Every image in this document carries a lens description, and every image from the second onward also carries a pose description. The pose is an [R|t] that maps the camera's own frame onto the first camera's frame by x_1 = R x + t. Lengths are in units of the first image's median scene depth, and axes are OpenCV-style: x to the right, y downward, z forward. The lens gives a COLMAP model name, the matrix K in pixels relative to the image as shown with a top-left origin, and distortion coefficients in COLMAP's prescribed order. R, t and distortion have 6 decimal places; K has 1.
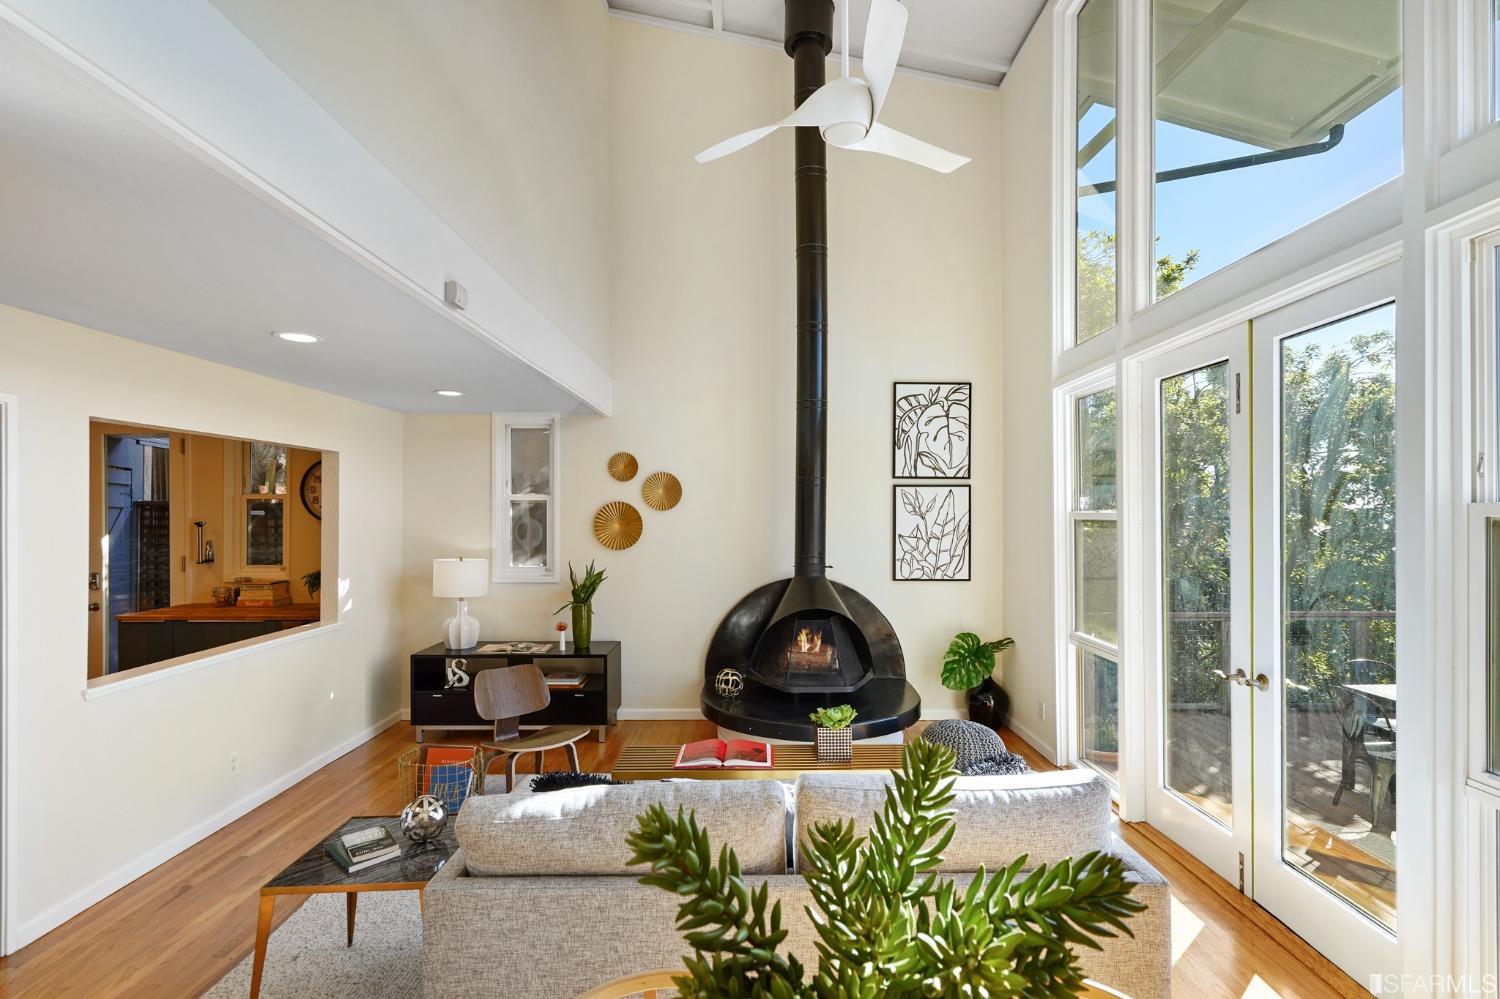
lens RADIAL K [[699.1, 0, 751.8], [0, 699.1, 508.1], [0, 0, 1]] dist [-0.001557, 0.000121]
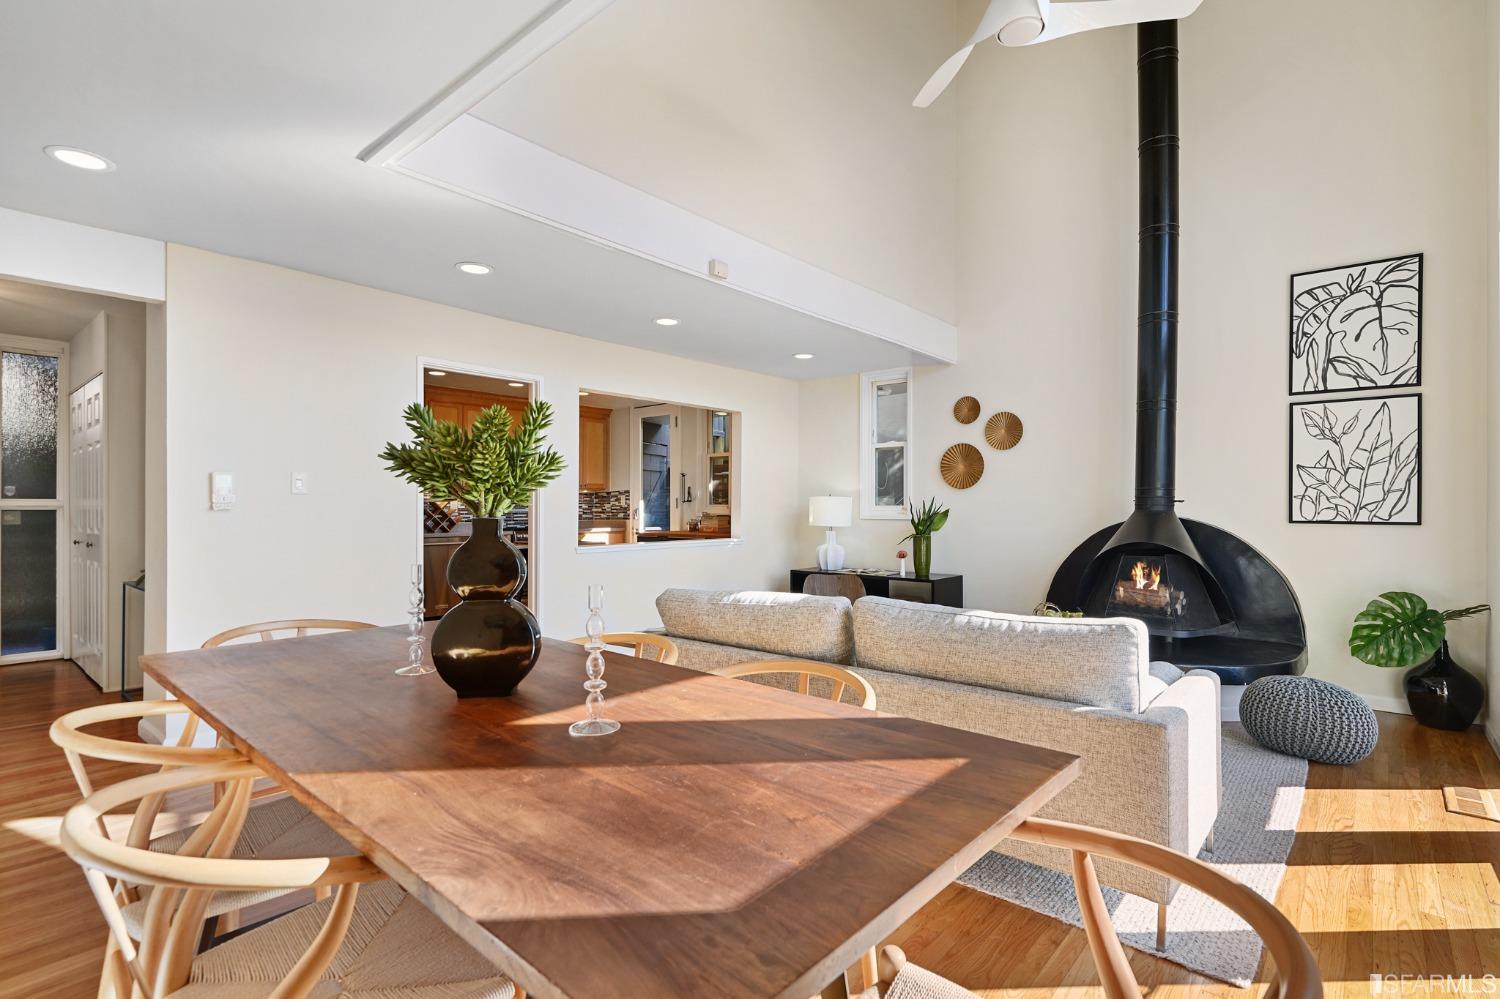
lens RADIAL K [[720.9, 0, 750.0], [0, 720.9, 503.8], [0, 0, 1]] dist [0.005690, 0.001324]
pose [[0.756805, -0.000539, -0.653641, 0.277286], [-0.000290, 0.999999, -0.001161, 0.083276], [0.653641, 0.001068, 0.756804, -0.031759]]
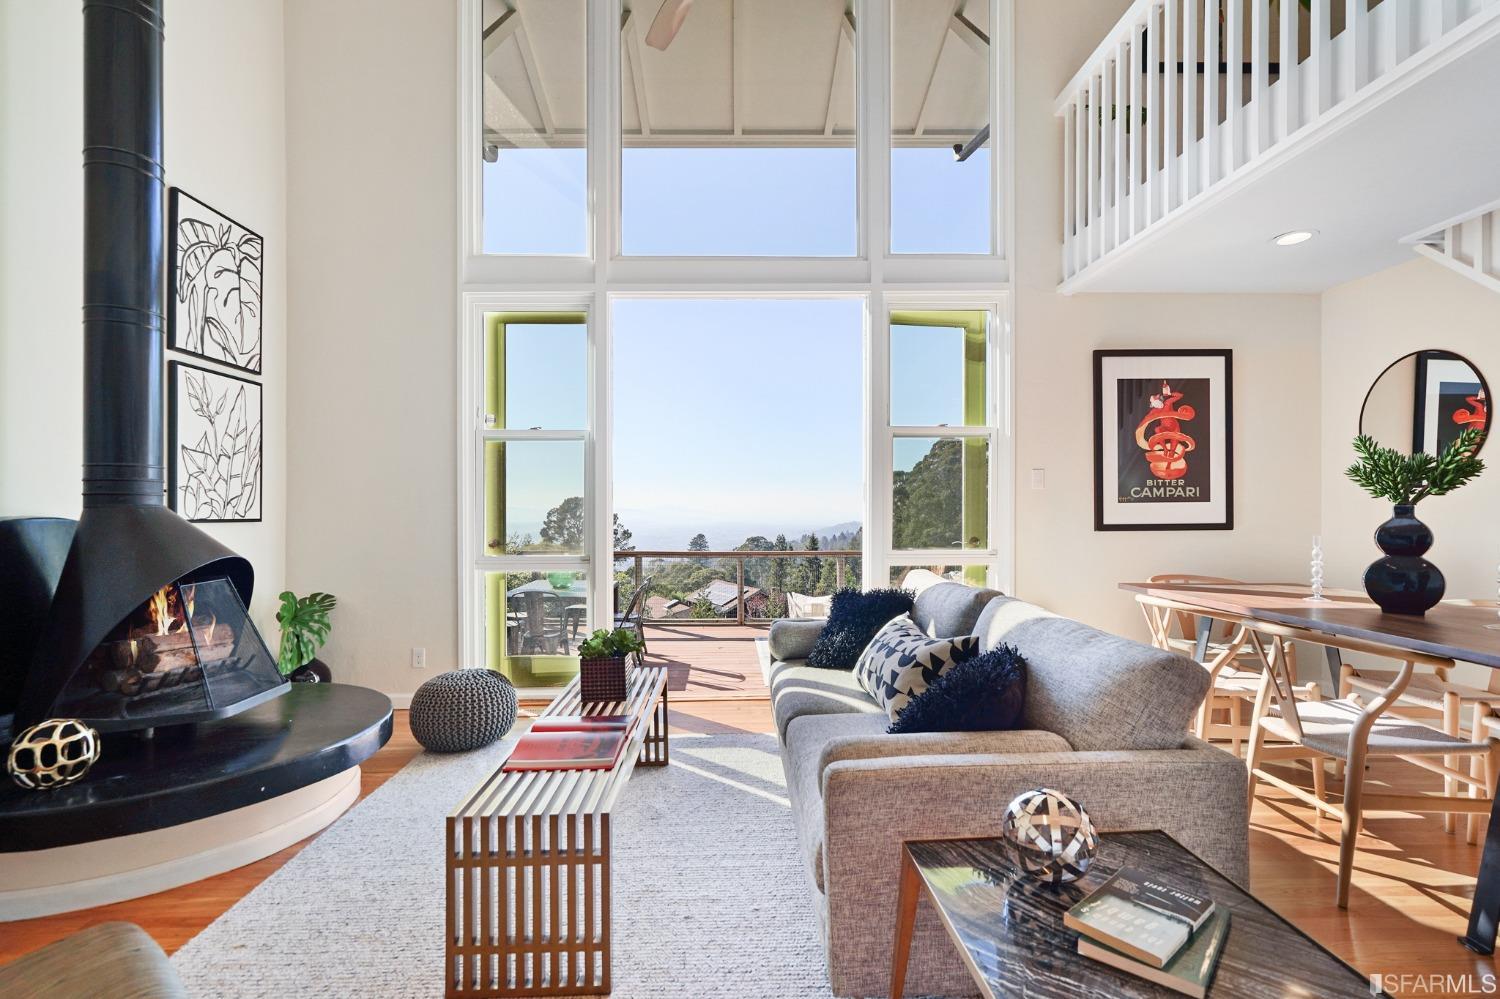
lens RADIAL K [[721.8, 0, 749.3], [0, 721.8, 510.0], [0, 0, 1]] dist [0.002403, 0.000166]
pose [[-0.025718, 0.001806, 0.999668, -0.420074], [-0.002284, 0.999996, -0.001865, 0.093110], [-0.999667, -0.002331, -0.025714, 0.531693]]
